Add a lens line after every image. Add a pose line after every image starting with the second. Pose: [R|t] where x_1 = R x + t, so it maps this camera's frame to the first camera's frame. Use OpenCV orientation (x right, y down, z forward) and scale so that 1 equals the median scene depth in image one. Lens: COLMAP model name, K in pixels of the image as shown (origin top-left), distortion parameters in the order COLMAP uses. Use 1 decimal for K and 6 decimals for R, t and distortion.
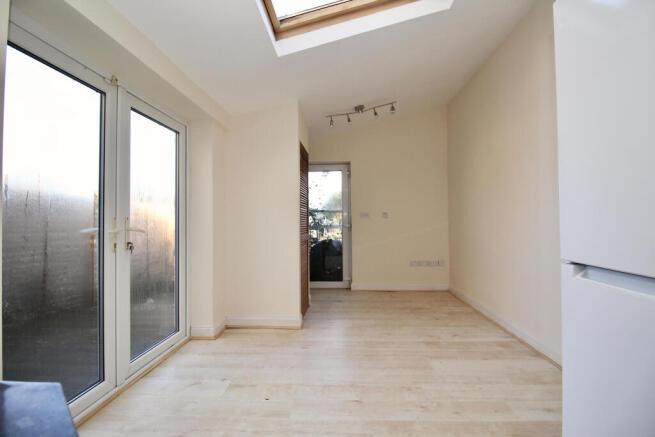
lens RADIAL K [[302.8, 0, 334.5], [0, 302.8, 217.4], [0, 0, 1]] dist [-0.011997, -0.000872]
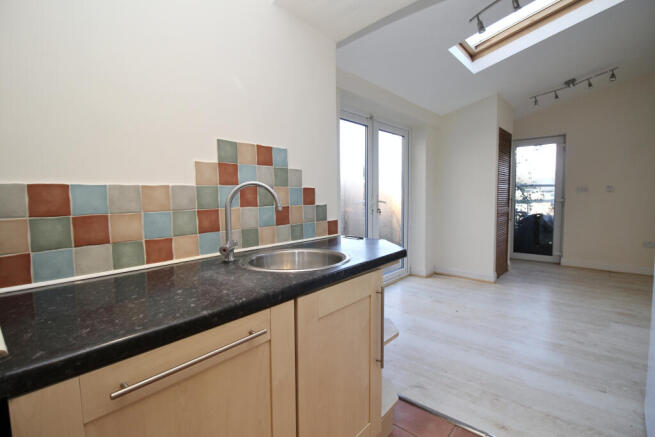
lens RADIAL K [[302.8, 0, 333.1], [0, 302.8, 217.7], [0, 0, 1]] dist [-0.011997, -0.000872]
pose [[0.772685, 0.045031, -0.633191, 0.123598], [0.012798, 0.996173, 0.086463, -0.012068], [0.634661, -0.074912, 0.769151, -0.286070]]
